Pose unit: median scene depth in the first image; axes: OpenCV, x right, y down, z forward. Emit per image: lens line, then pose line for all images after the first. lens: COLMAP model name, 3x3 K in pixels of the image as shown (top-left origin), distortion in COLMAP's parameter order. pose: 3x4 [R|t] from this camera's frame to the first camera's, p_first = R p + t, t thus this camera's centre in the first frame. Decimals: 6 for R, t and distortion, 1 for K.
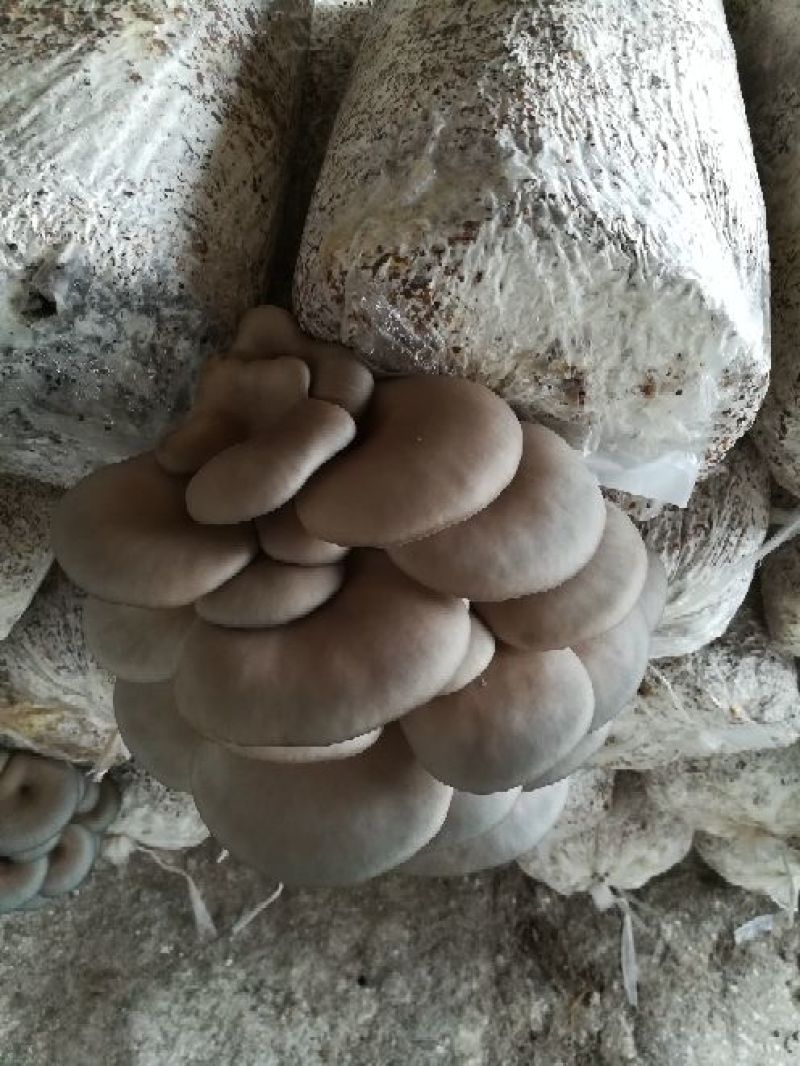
lens RADIAL K [[856.4, 0, 398.2], [0, 856.4, 538.2], [0, 0, 1]] dist [-0.043100, 0.047742]
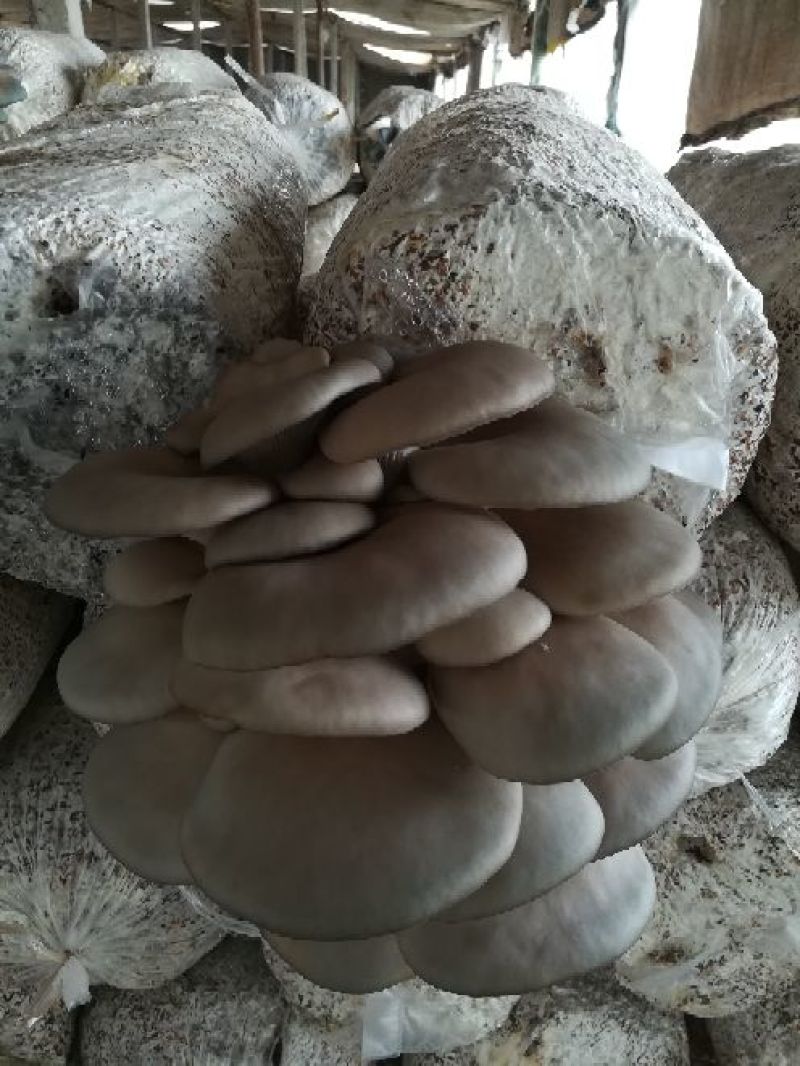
lens RADIAL K [[856.4, 0, 403.0], [0, 856.4, 528.5], [0, 0, 1]] dist [-0.043100, 0.047742]
pose [[0.997260, -0.041125, 0.061485, -0.088640], [0.064808, 0.886466, -0.458234, 0.452892], [-0.035659, 0.460963, 0.886703, 0.209091]]
